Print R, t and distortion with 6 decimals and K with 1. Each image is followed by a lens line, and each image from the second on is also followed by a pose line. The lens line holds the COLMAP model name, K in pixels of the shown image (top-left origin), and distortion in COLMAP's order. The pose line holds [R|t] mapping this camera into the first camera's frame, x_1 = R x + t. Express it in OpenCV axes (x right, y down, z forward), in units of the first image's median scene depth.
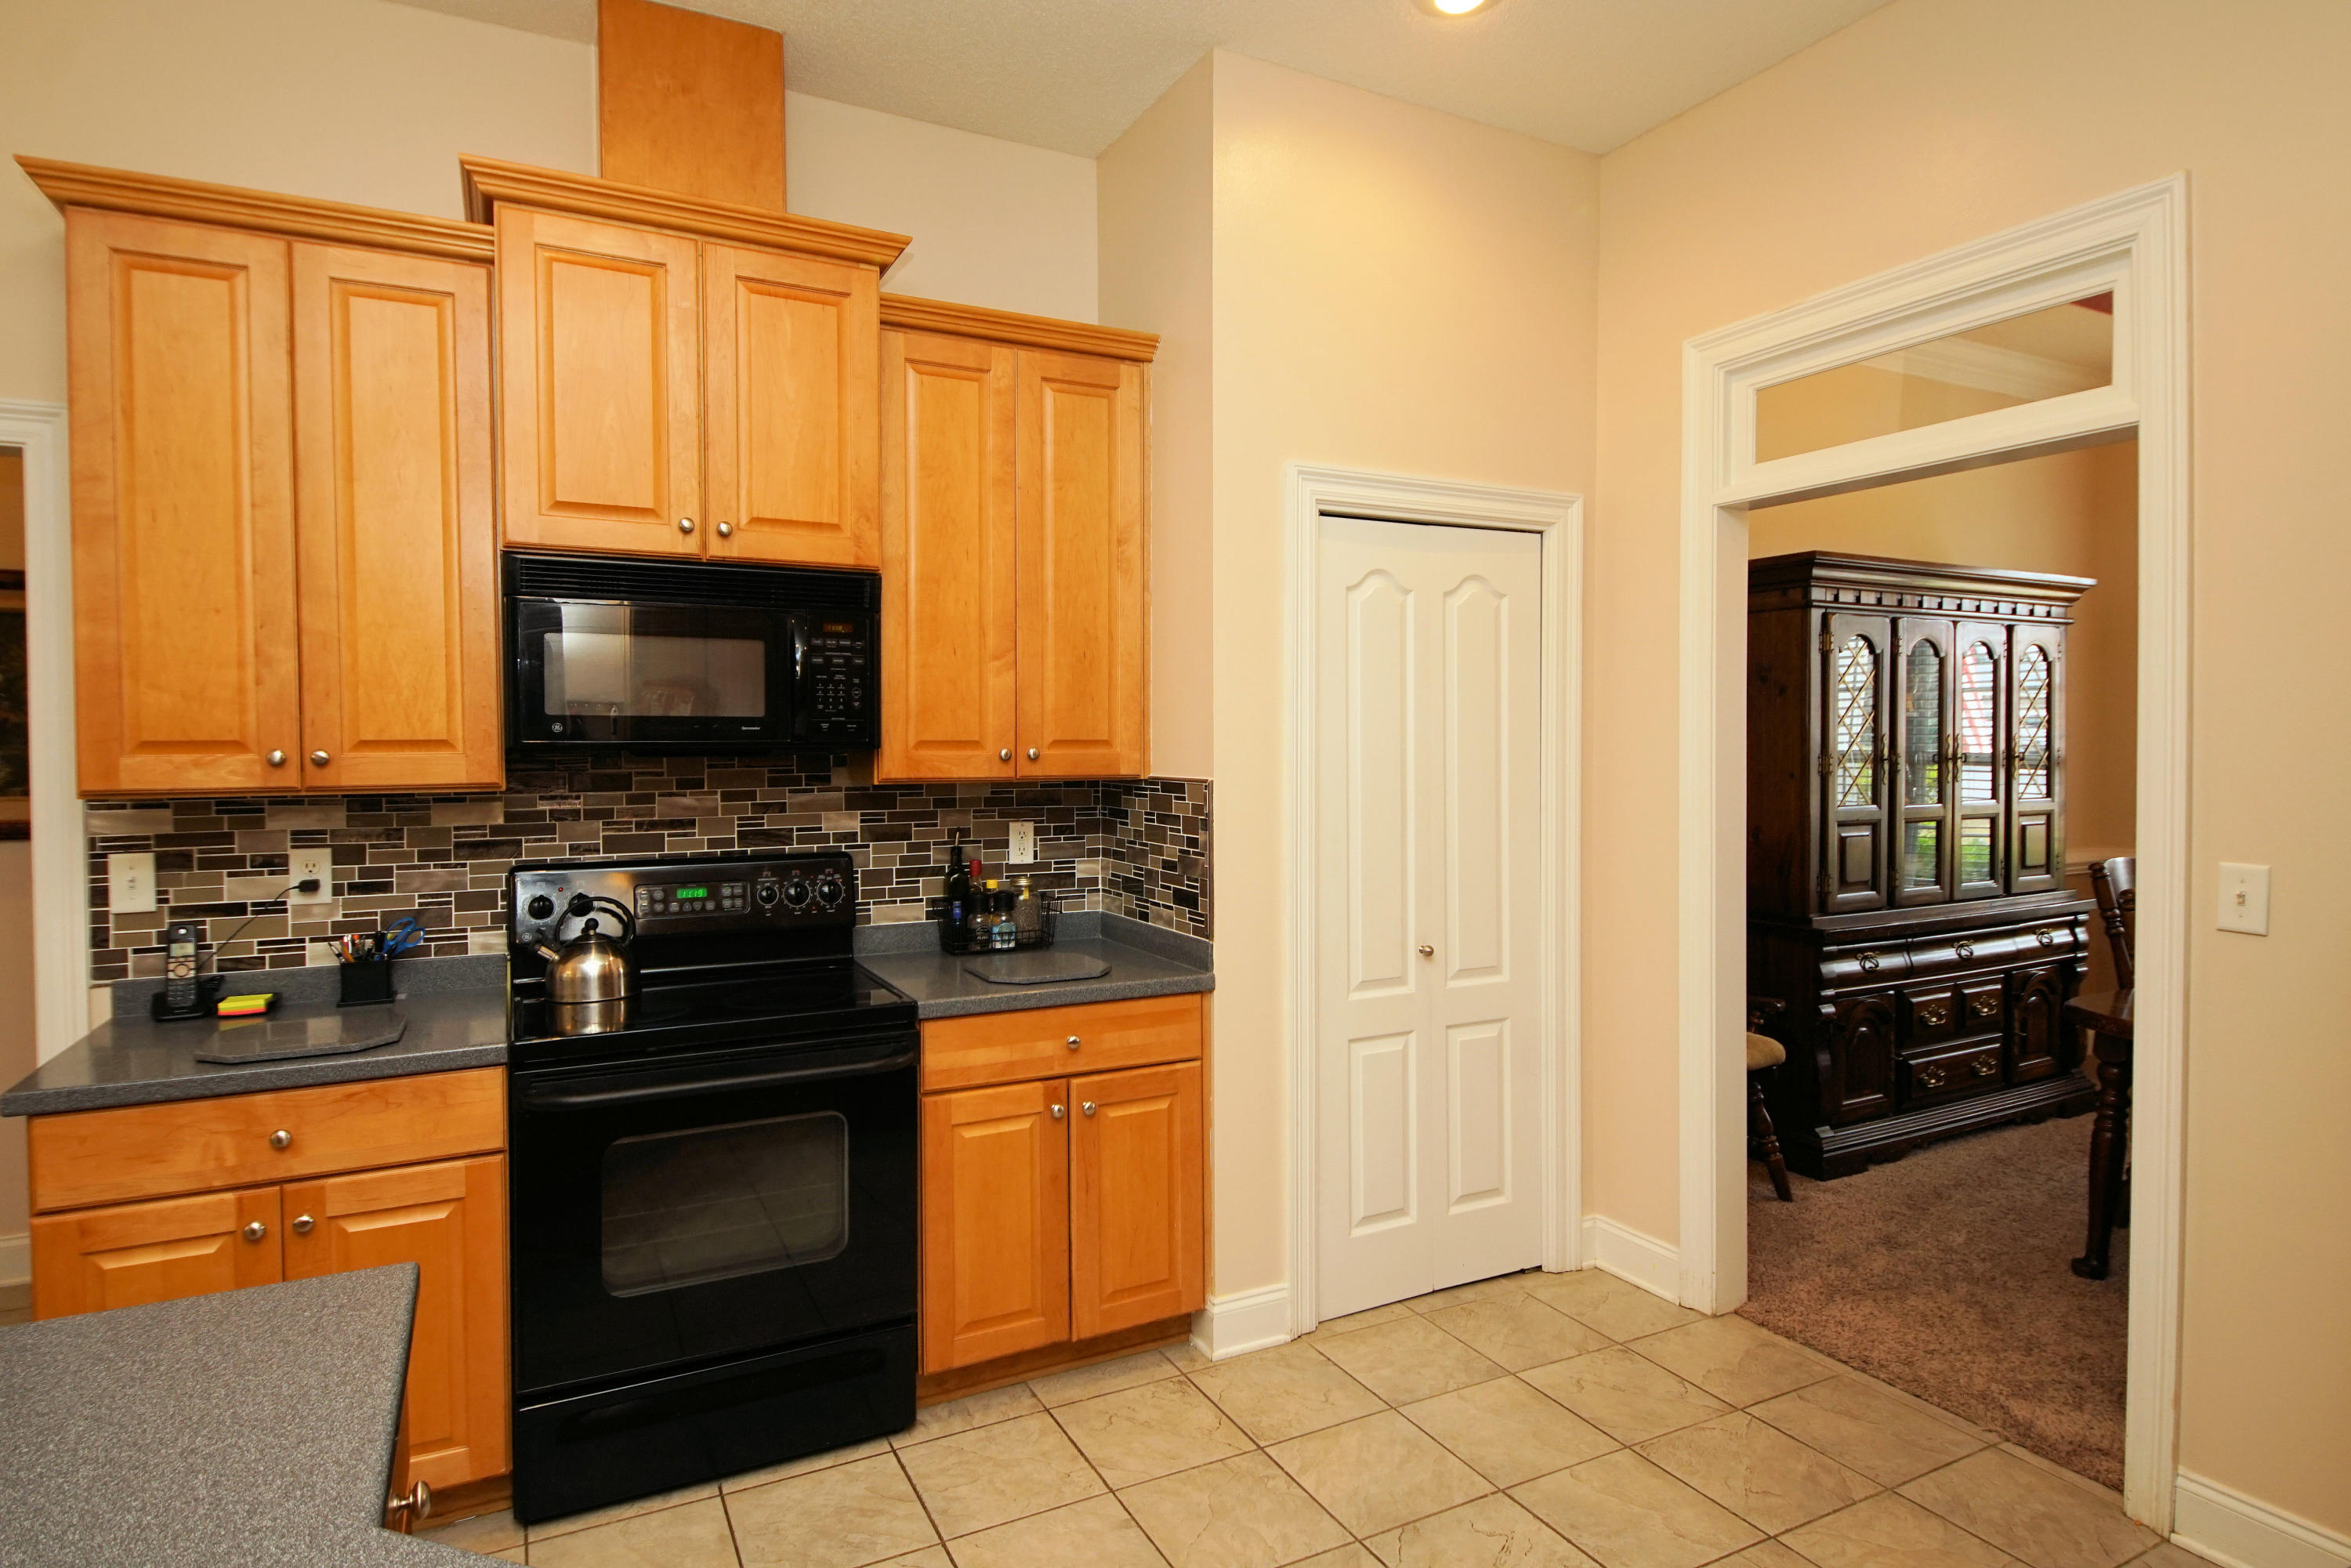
lens RADIAL K [[1257.7, 0, 1151.2], [0, 1257.7, 779.2], [0, 0, 1]] dist [0.015898, -0.006557]
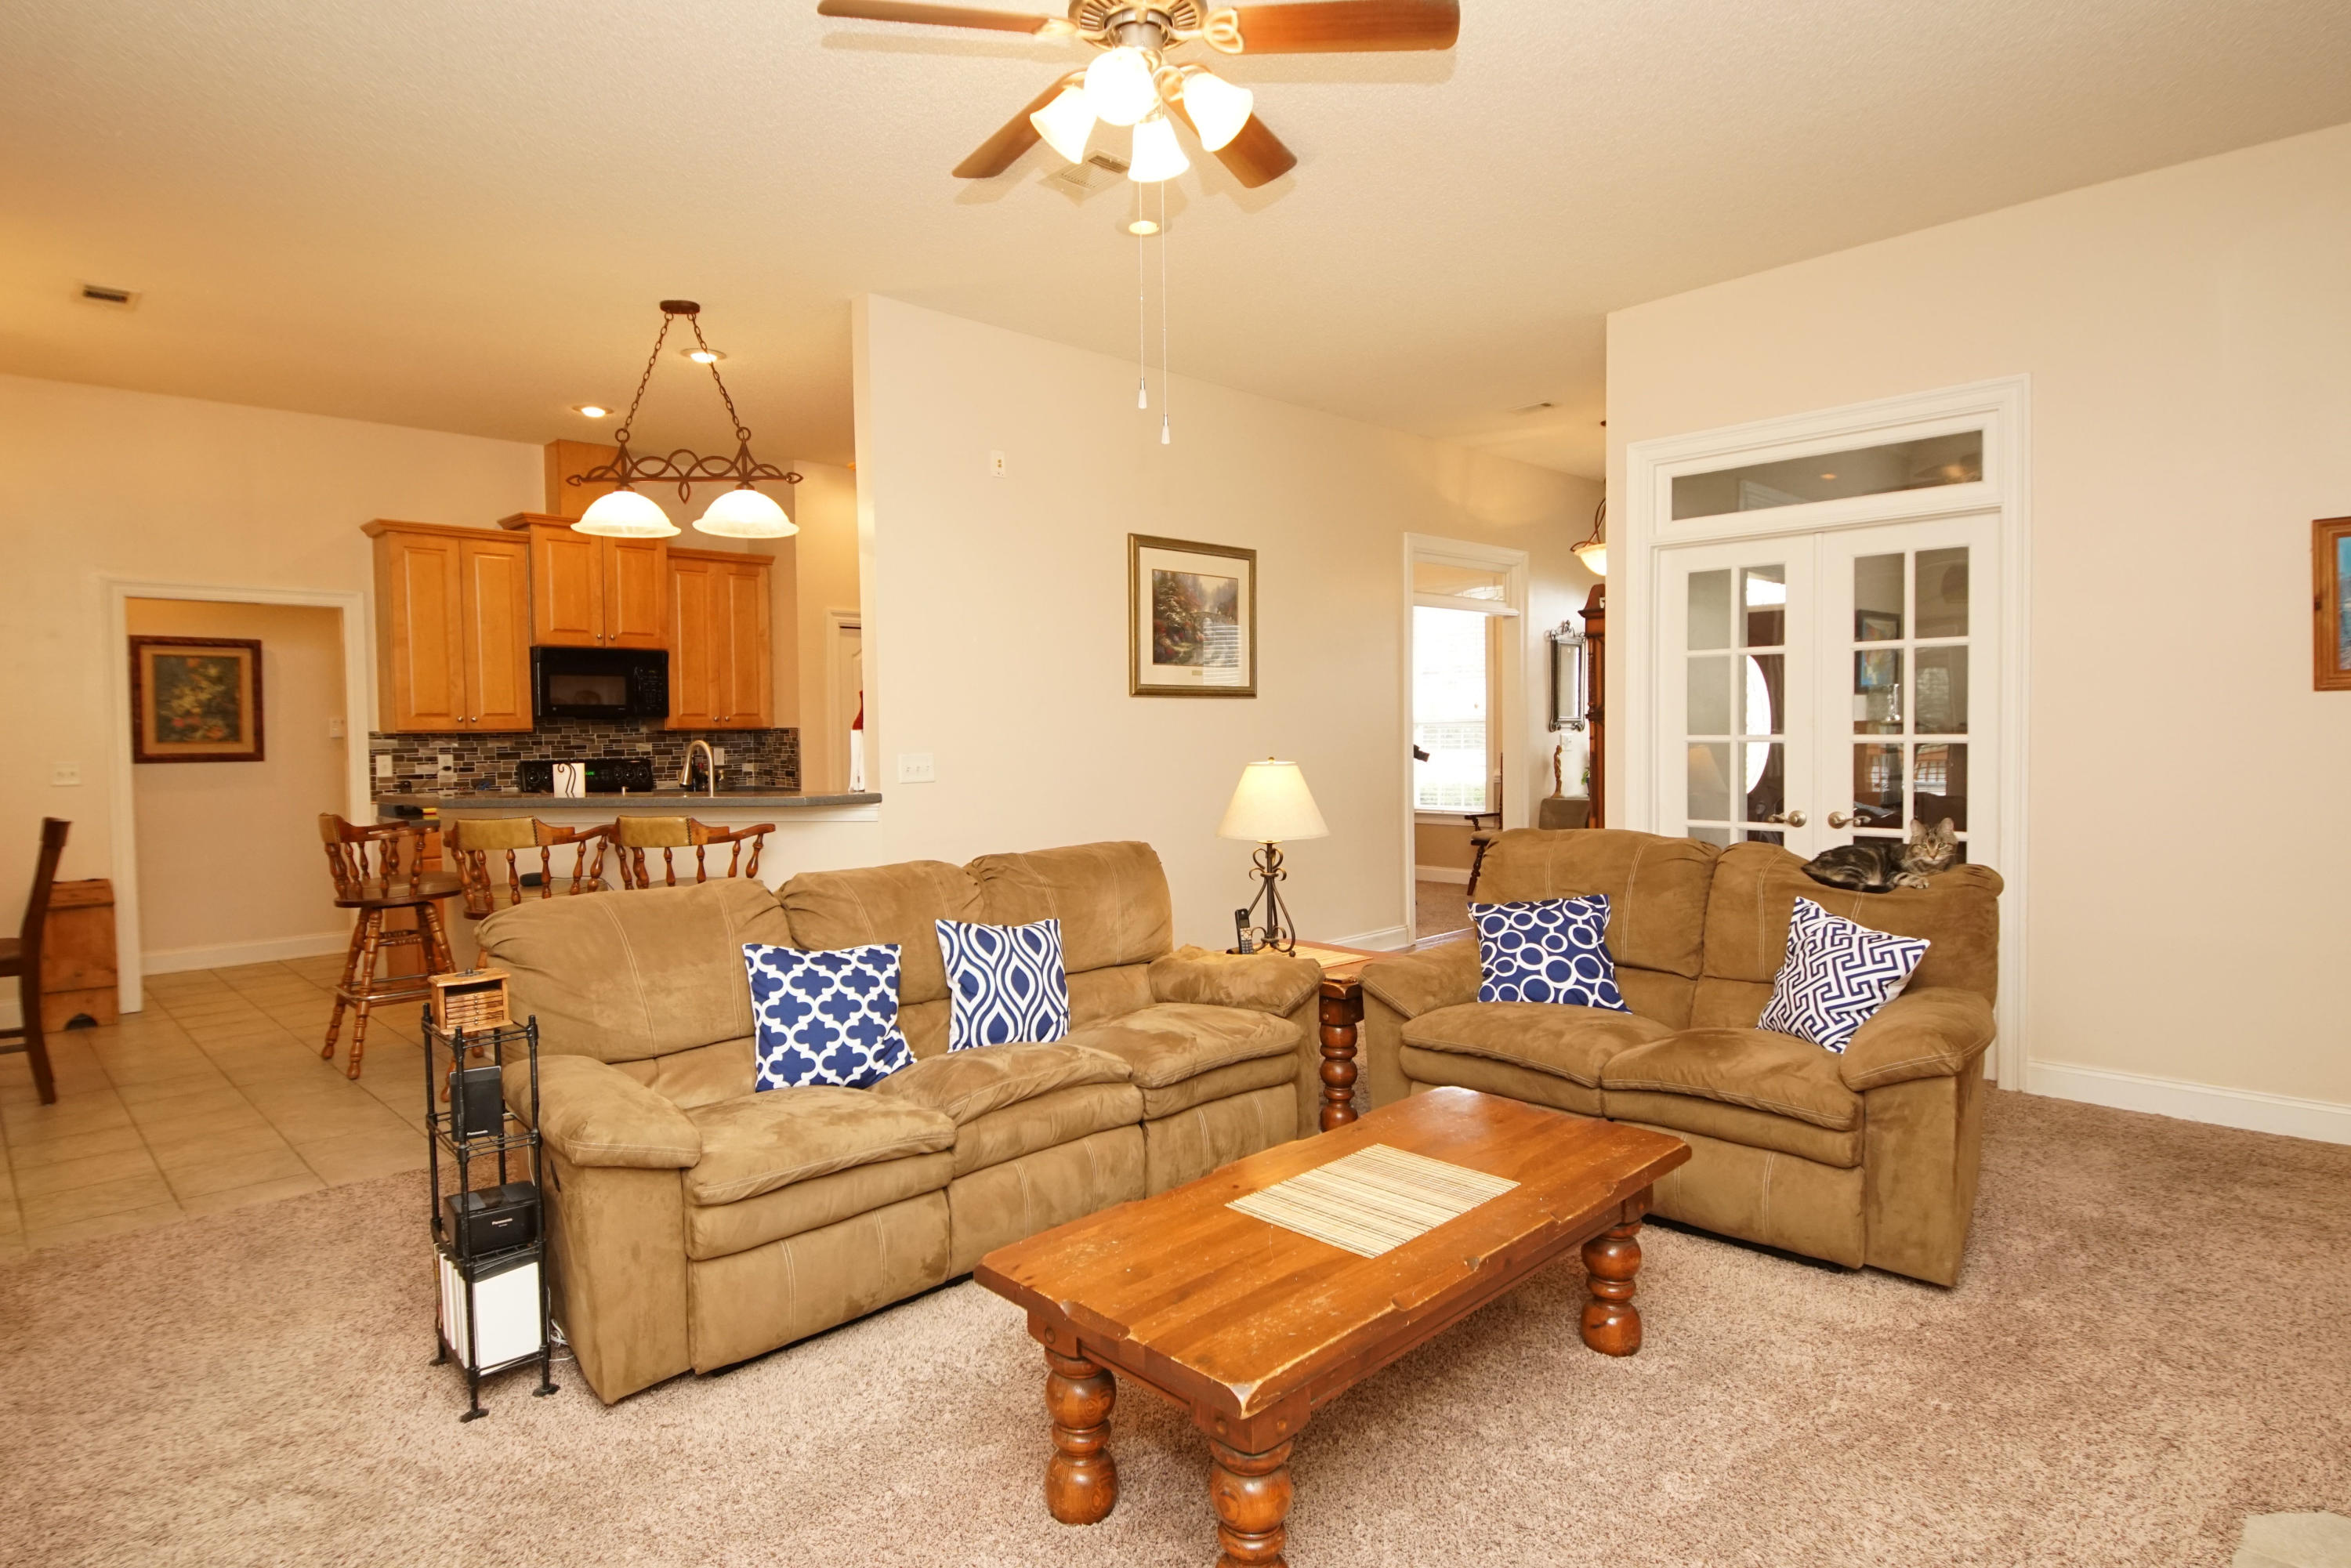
lens RADIAL K [[1257.7, 0, 1120.9], [0, 1257.7, 768.8], [0, 0, 1]] dist [0.015898, -0.006557]
pose [[0.967565, -0.016288, 0.252096, 0.038312], [0.015441, 0.999867, 0.005338, 0.090816], [-0.252150, -0.001272, 0.967687, -1.879089]]
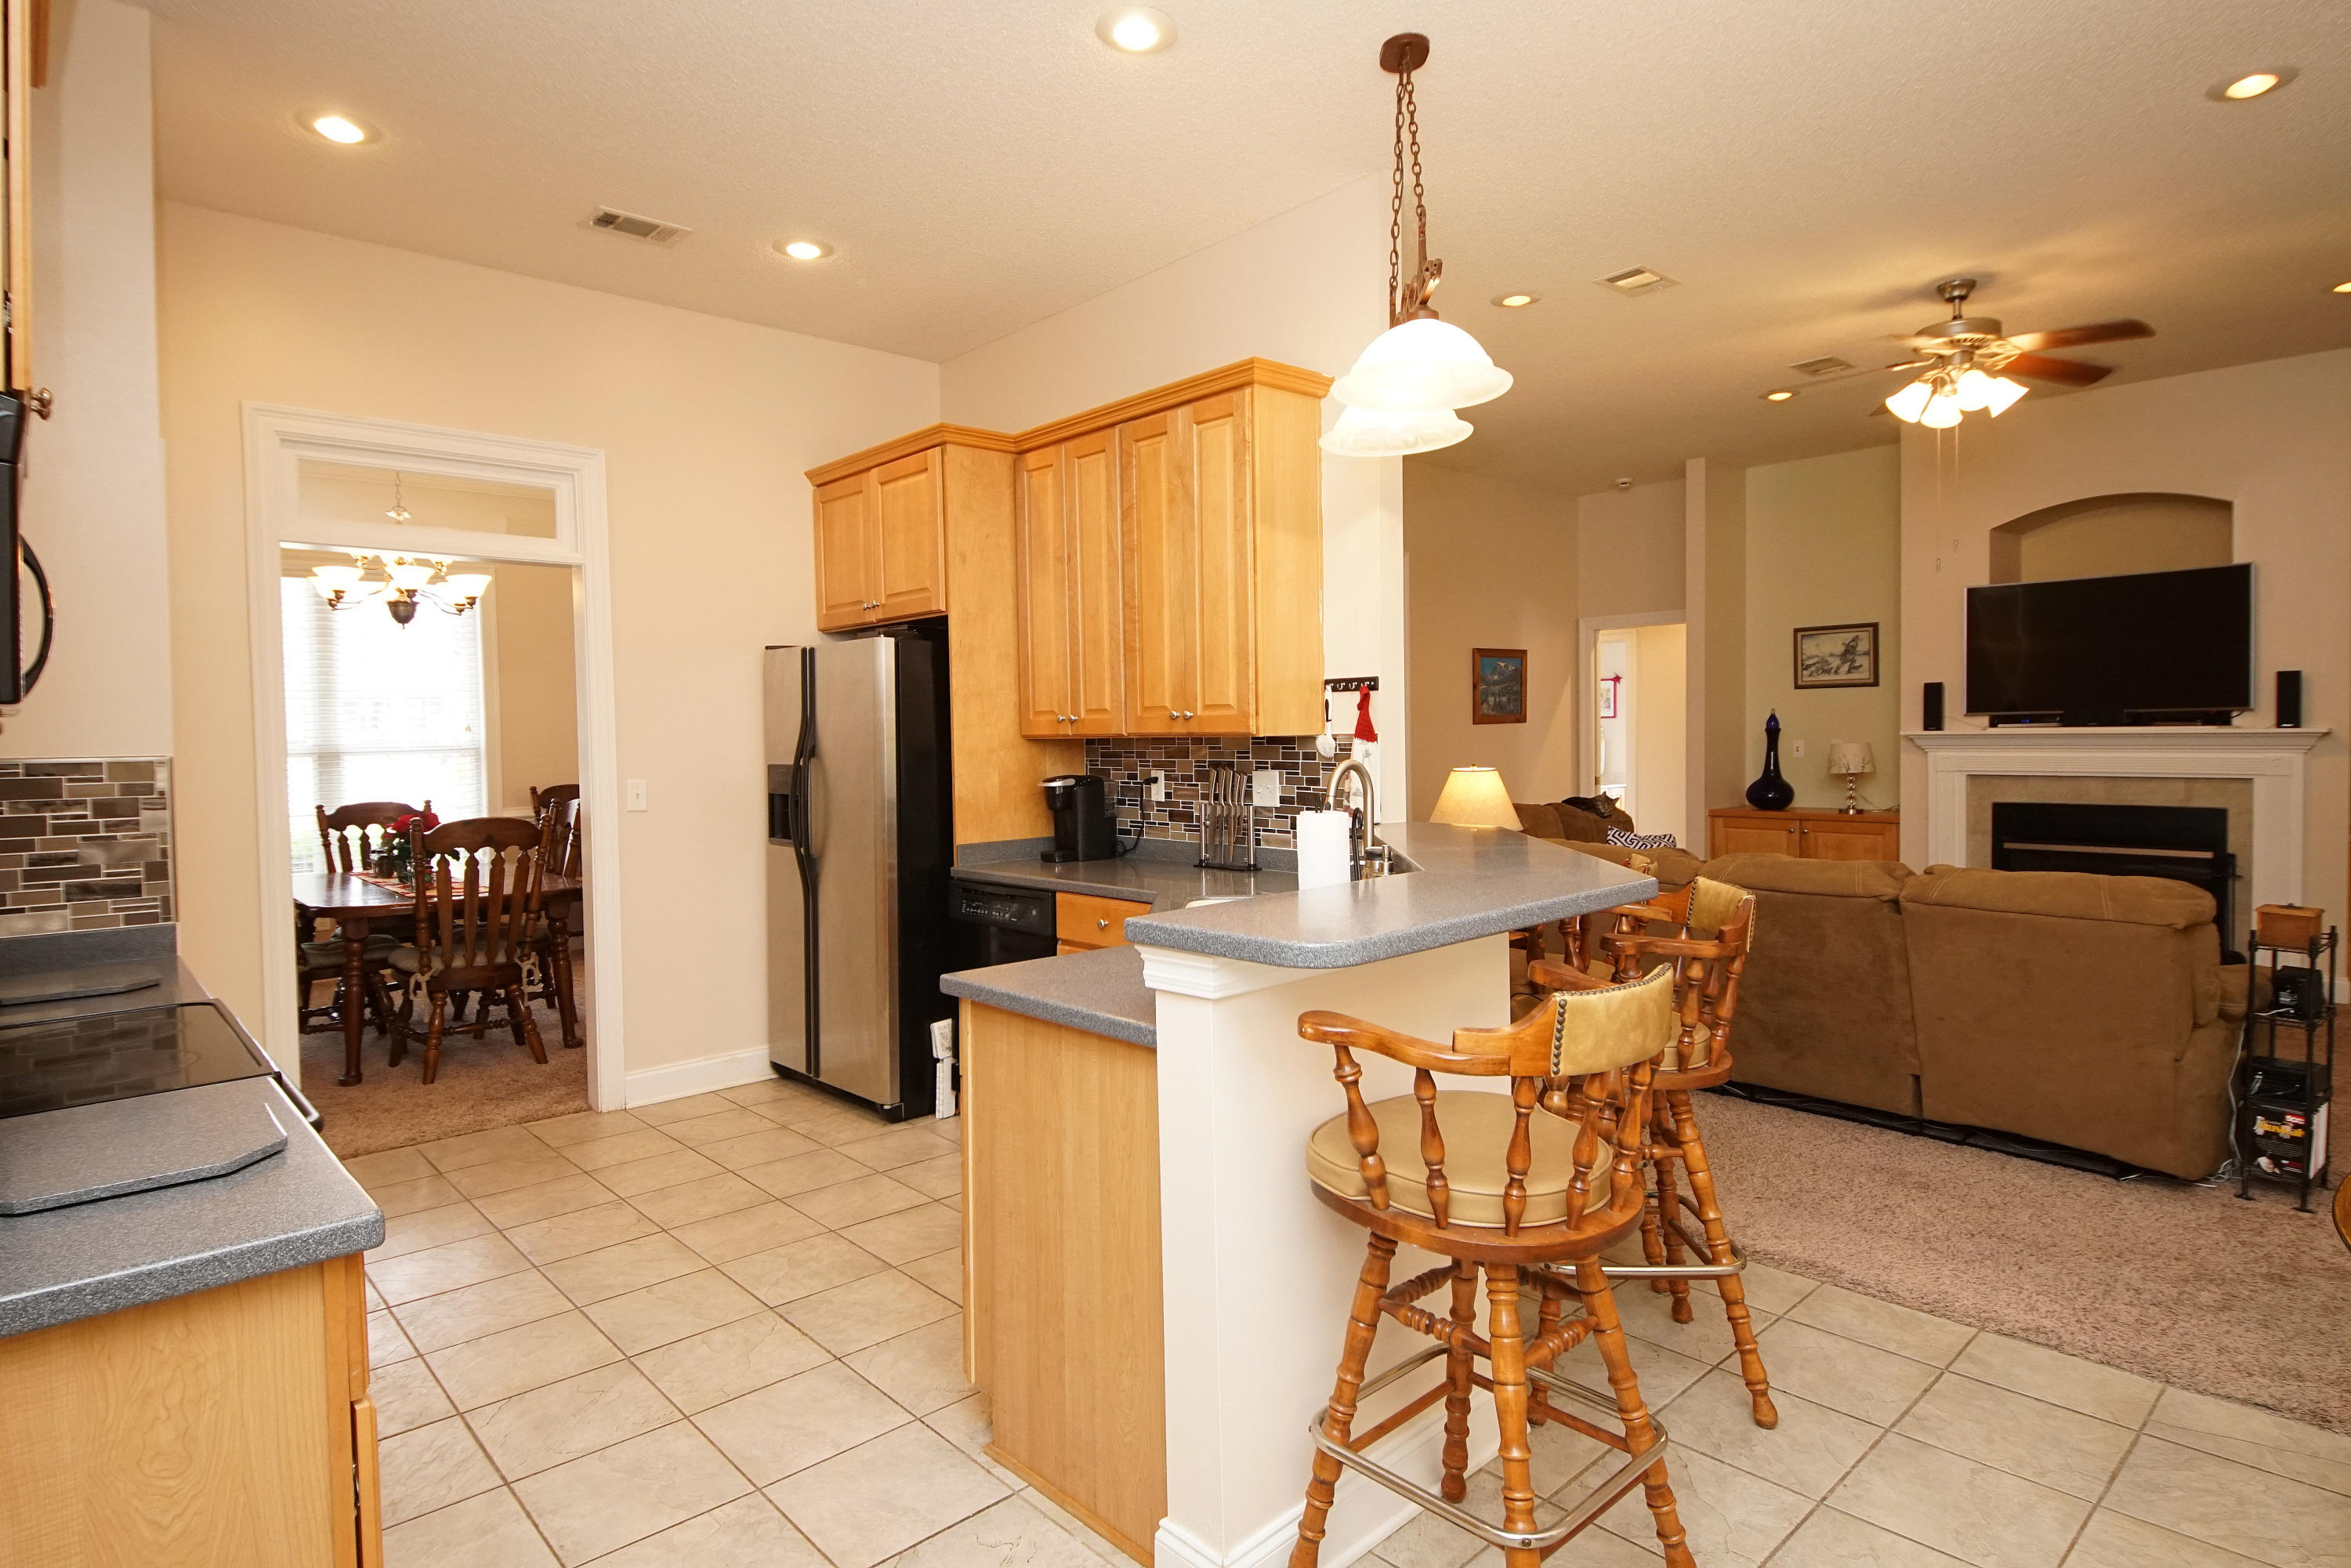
lens RADIAL K [[1257.7, 0, 1163.5], [0, 1257.7, 769.7], [0, 0, 1]] dist [0.015898, -0.006557]
pose [[-0.246392, -0.023759, 0.968879, -1.088012], [0.042849, 0.998455, 0.035382, 0.008400], [-0.968222, 0.050234, -0.244994, 0.486795]]
